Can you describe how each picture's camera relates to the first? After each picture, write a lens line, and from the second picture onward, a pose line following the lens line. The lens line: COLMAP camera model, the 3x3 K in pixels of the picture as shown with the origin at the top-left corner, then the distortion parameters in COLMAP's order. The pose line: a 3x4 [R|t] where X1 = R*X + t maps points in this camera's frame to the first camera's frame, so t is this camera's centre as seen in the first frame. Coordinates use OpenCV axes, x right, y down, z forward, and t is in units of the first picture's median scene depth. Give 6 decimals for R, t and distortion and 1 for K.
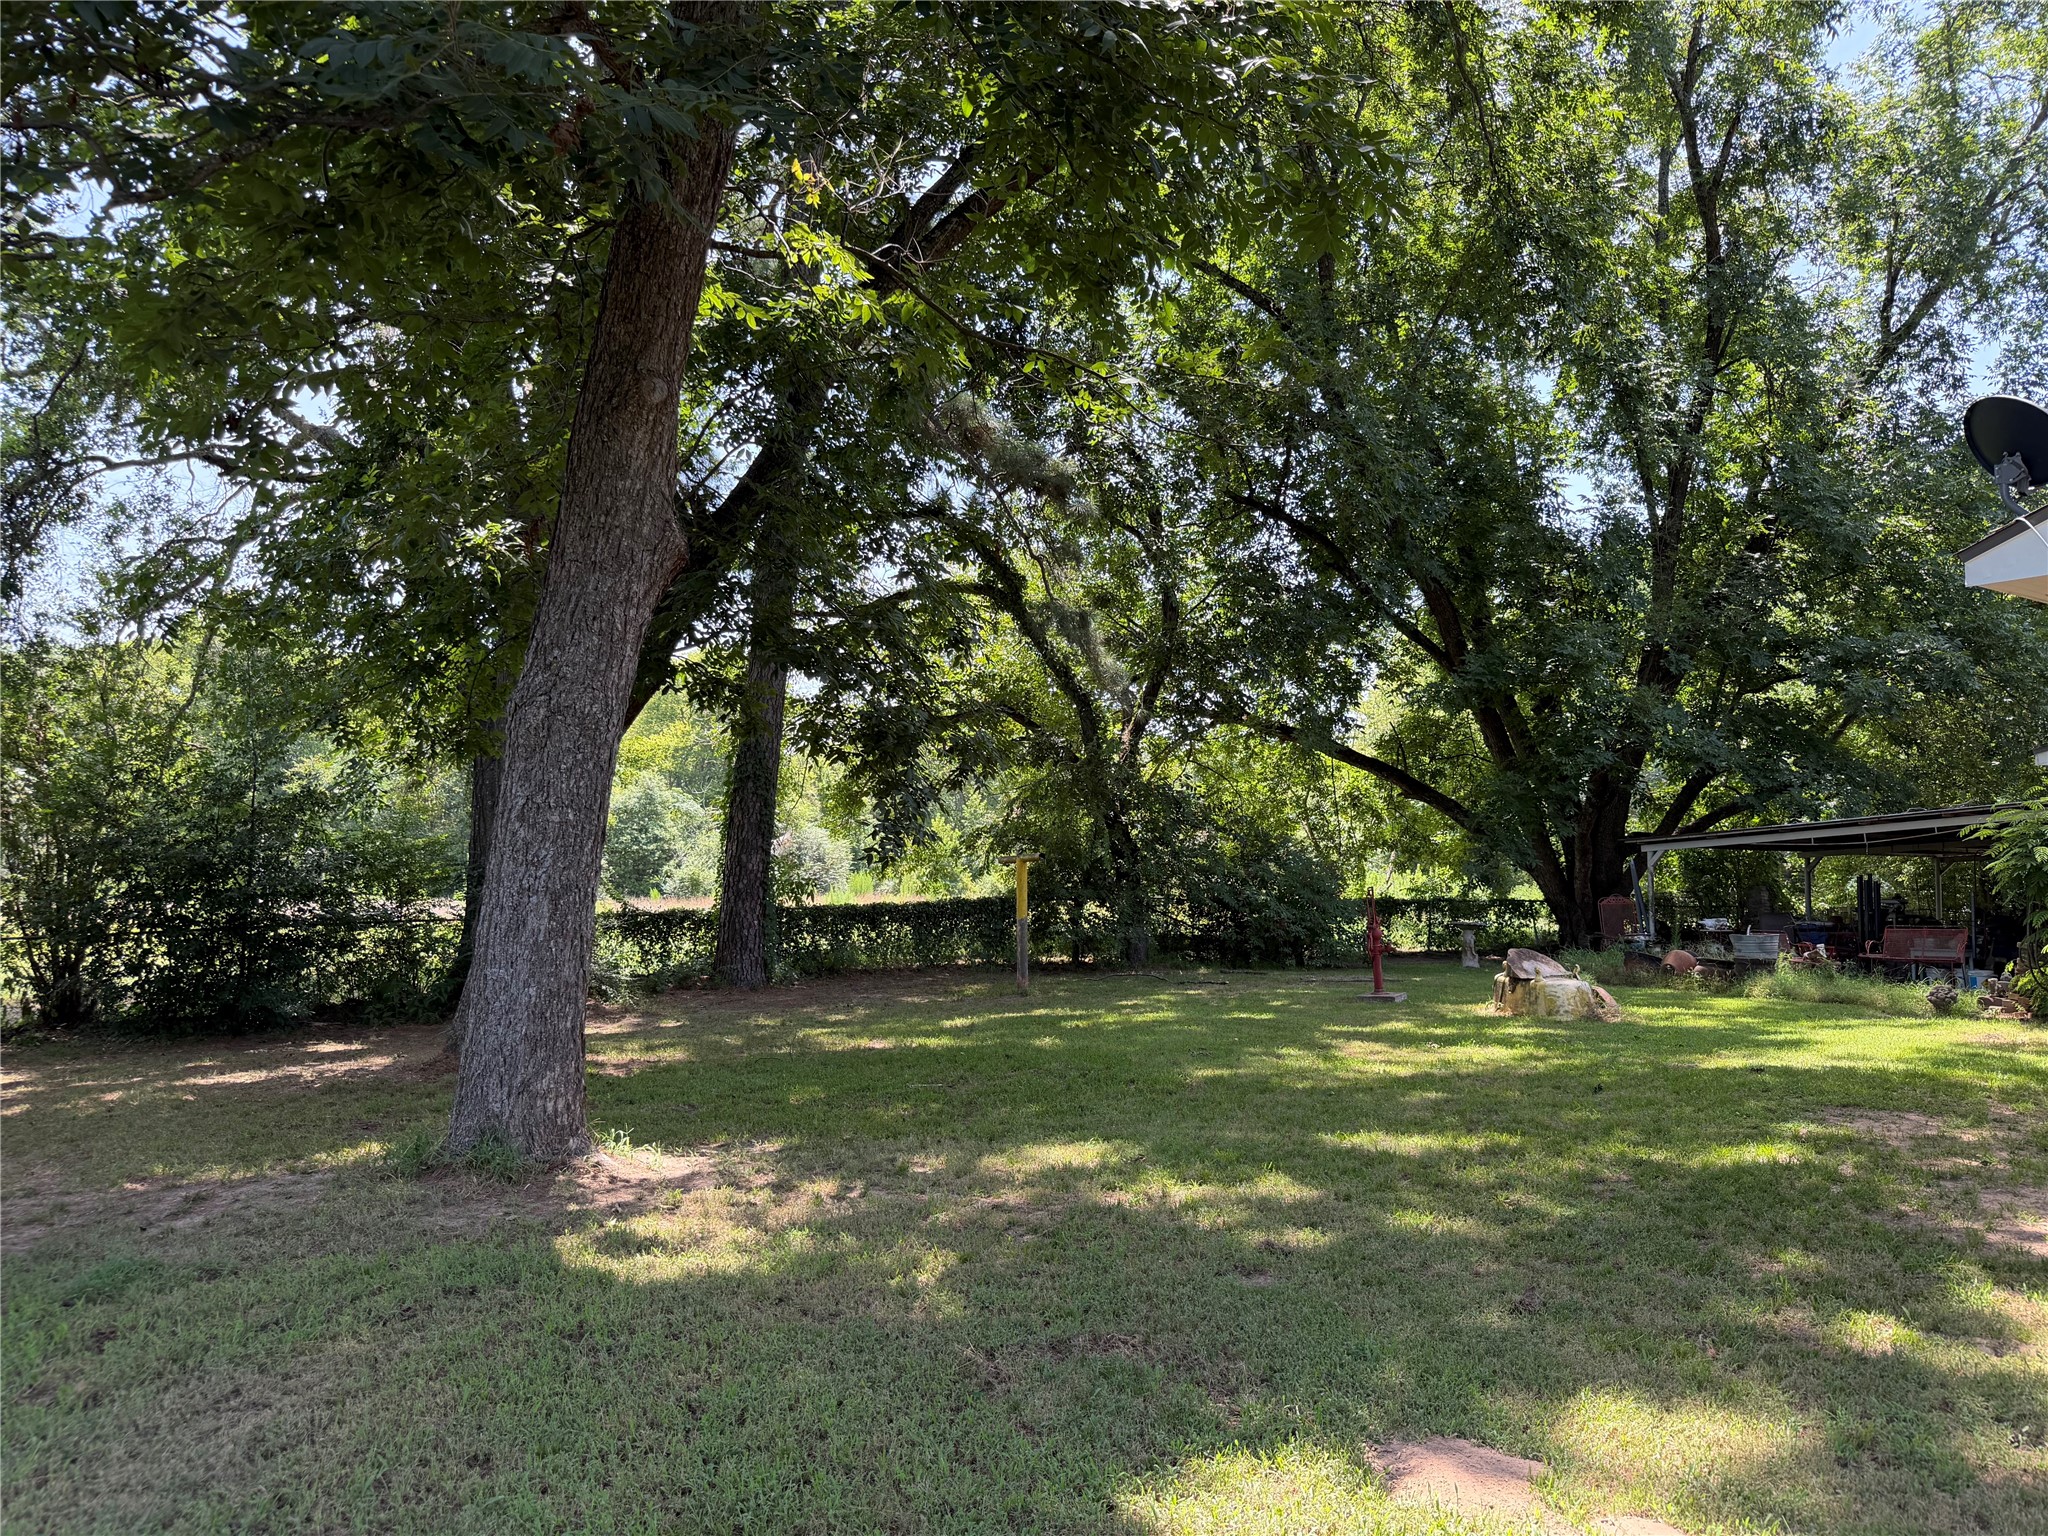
lens RADIAL K [[1458.7, 0, 1043.8], [0, 1458.7, 769.4], [0, 0, 1]] dist [-0.000818, 0.003931]
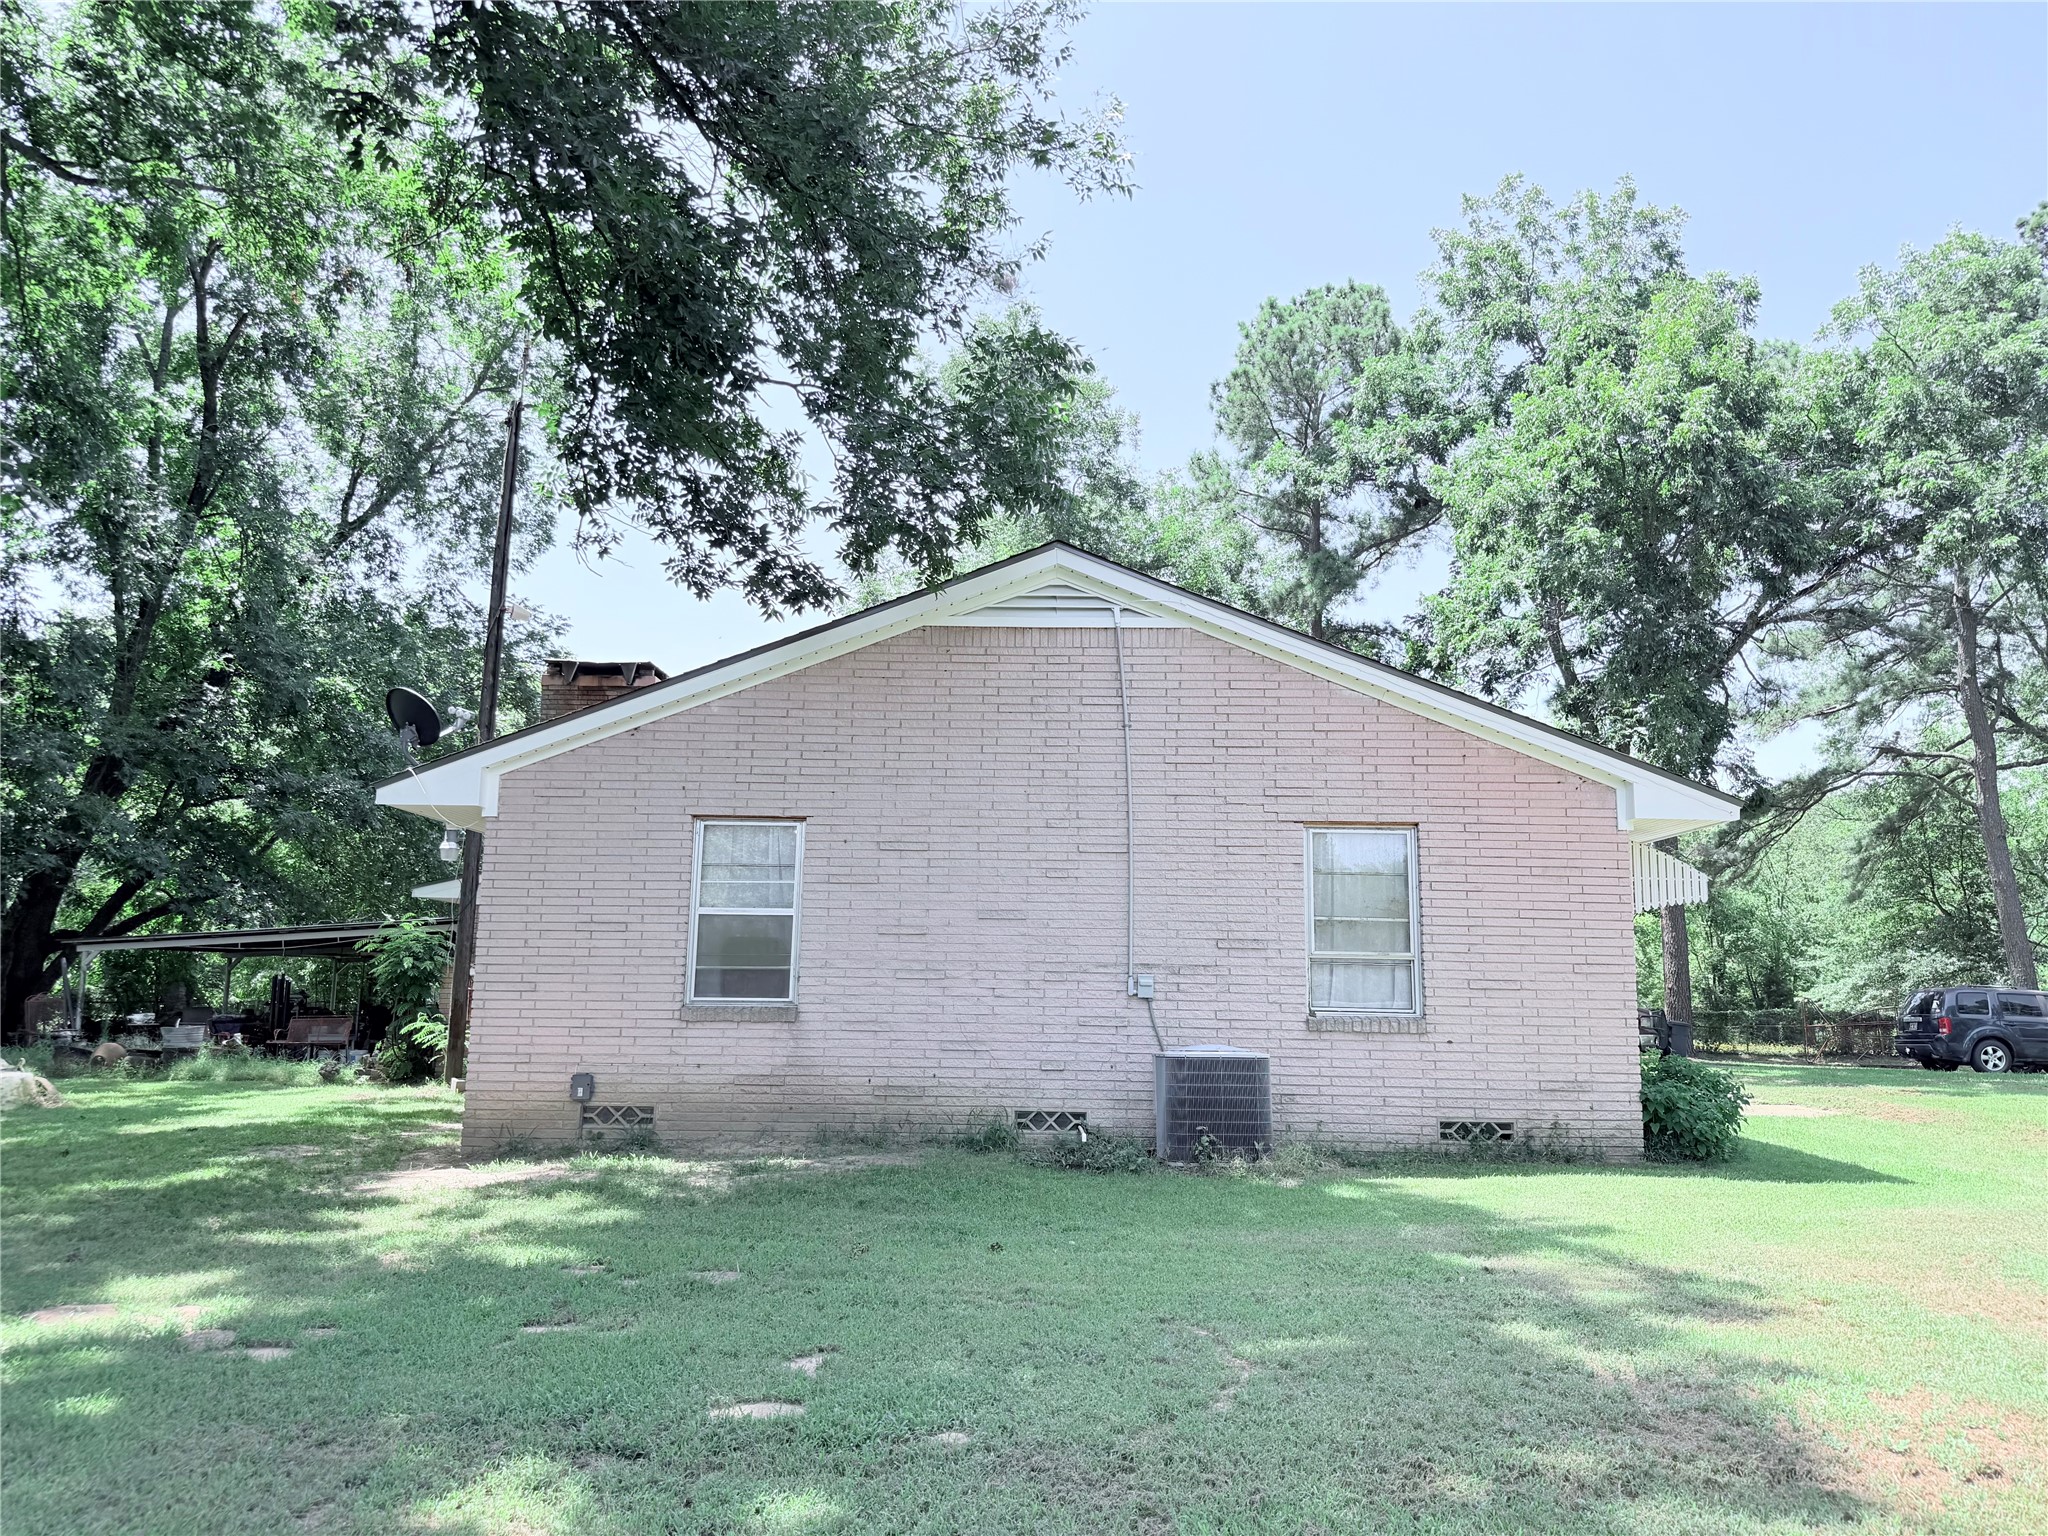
lens RADIAL K [[1458.7, 0, 1038.6], [0, 1458.7, 779.0], [0, 0, 1]] dist [-0.000818, 0.003931]
pose [[0.543023, 0.113288, 0.832041, -0.105996], [-0.067157, 0.993543, -0.091448, -0.018220], [-0.837028, -0.006219, 0.547125, -0.166948]]
